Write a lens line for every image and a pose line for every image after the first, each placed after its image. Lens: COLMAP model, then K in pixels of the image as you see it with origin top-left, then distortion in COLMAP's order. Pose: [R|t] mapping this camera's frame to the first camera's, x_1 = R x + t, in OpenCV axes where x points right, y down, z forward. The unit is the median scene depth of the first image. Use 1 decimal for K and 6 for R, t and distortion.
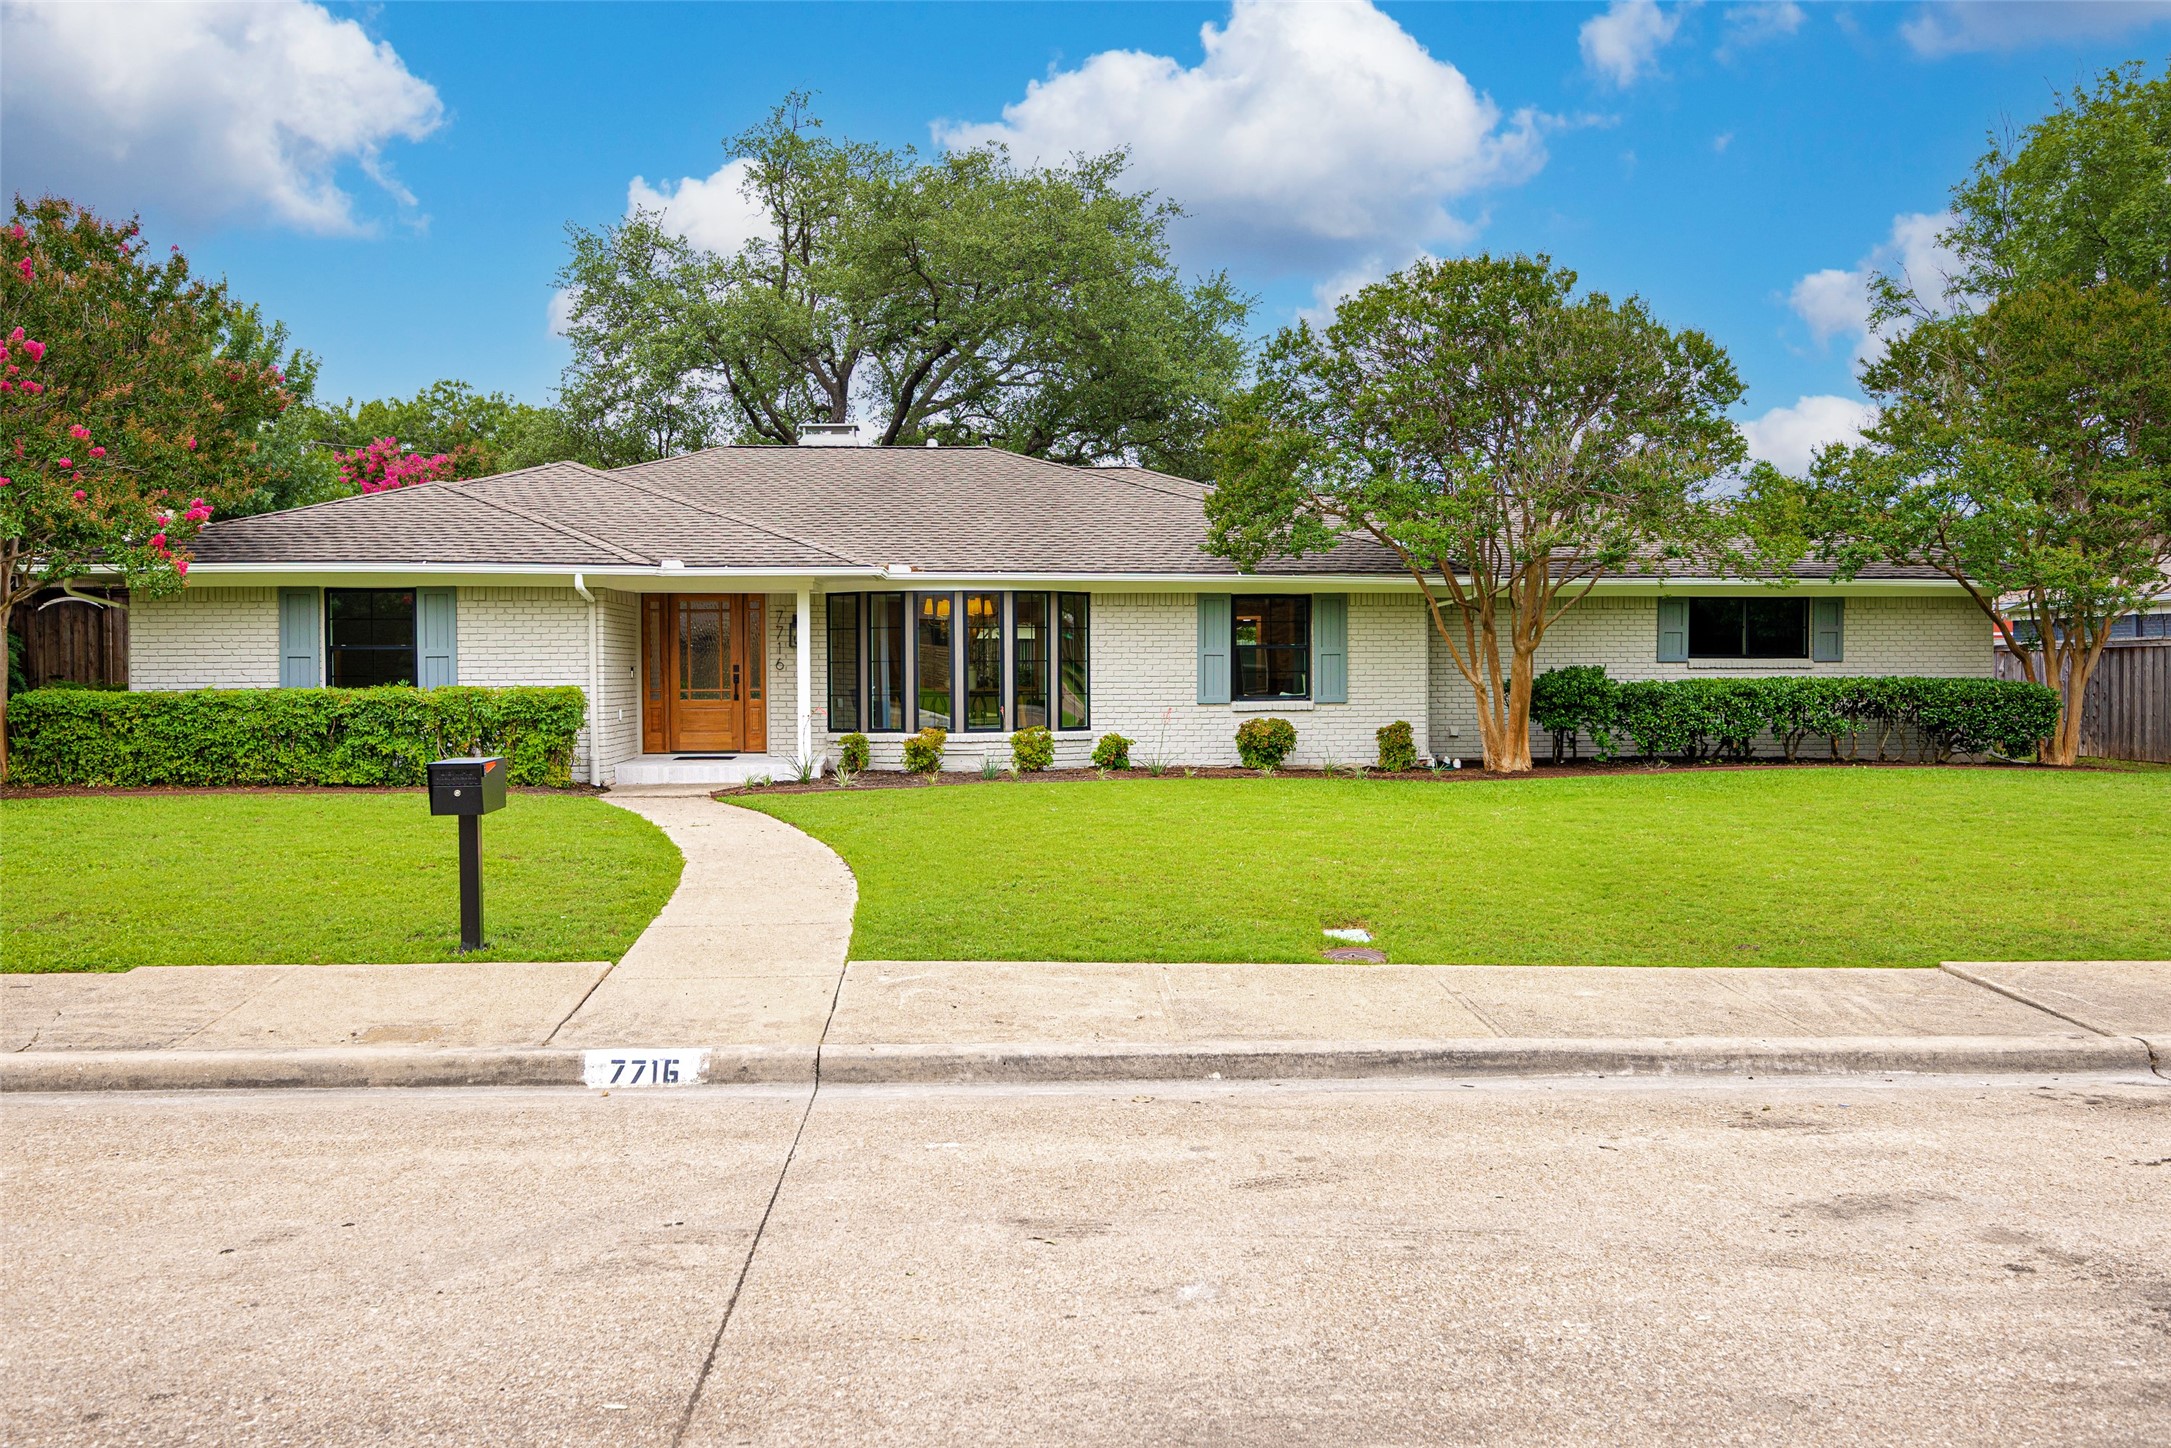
lens RADIAL K [[1671.5, 0, 1085.5], [0, 1671.5, 724.0], [0, 0, 1]] dist [-0.117418, 0.000667]
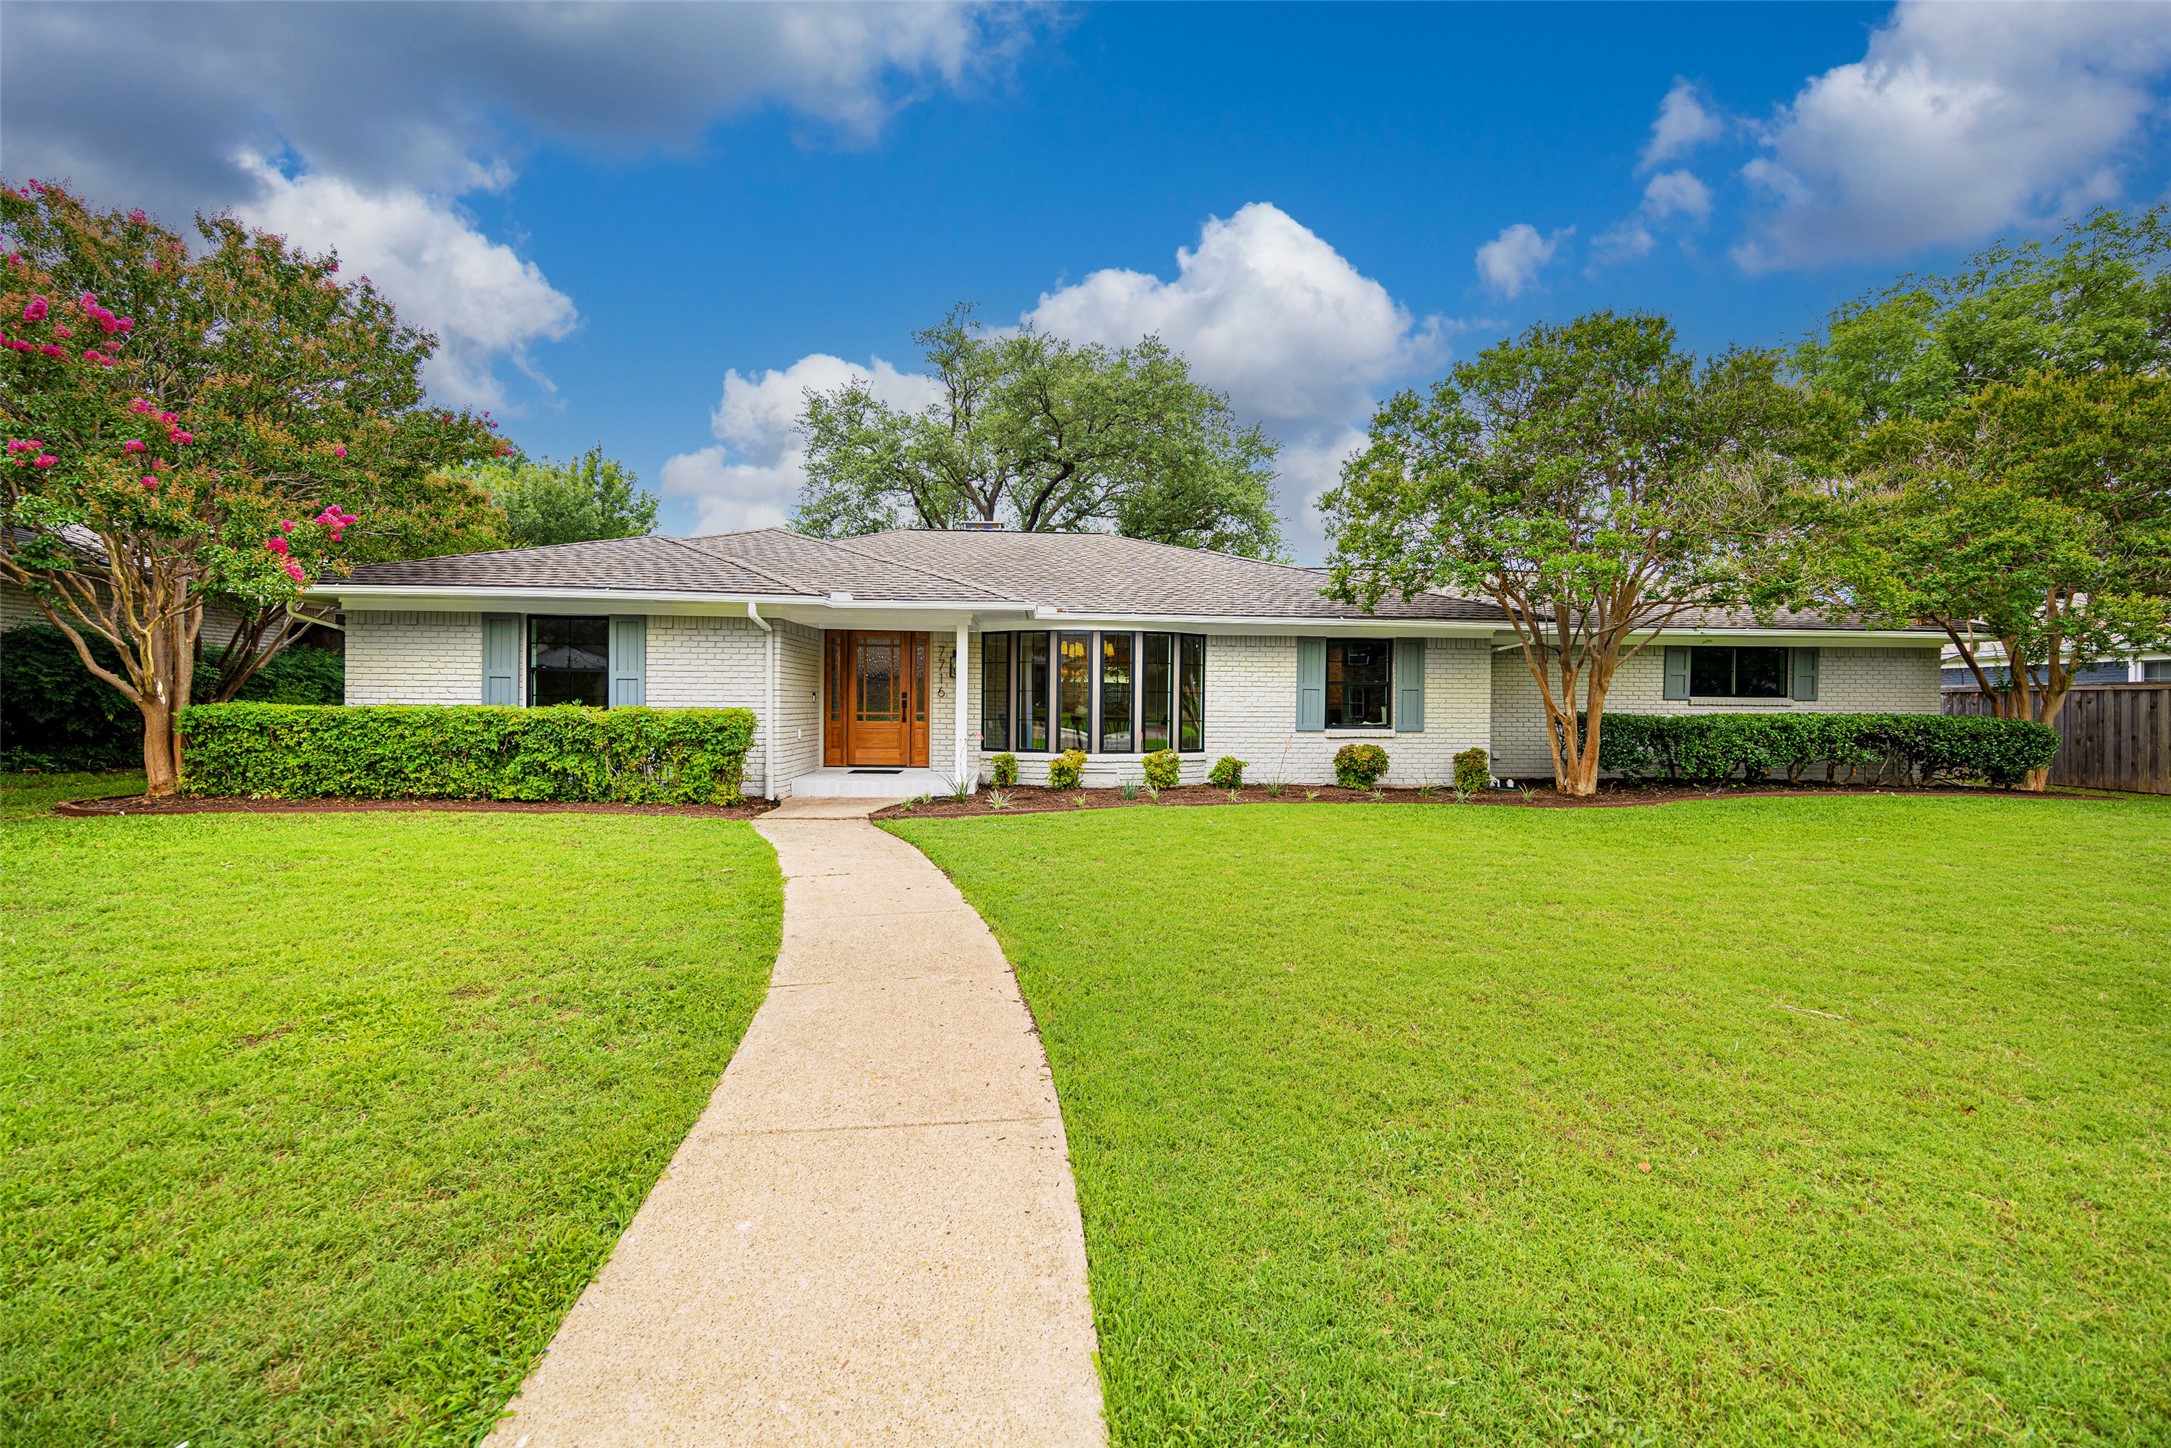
lens RADIAL K [[860.1, 0, 1075.9], [0, 860.1, 697.9], [0, 0, 1]] dist [-0.087008, 0.000008]
pose [[0.999311, 0.013233, -0.034677, -0.069372], [-0.014521, 0.999204, -0.037156, -0.010834], [0.034157, 0.037634, 0.998708, 0.408041]]
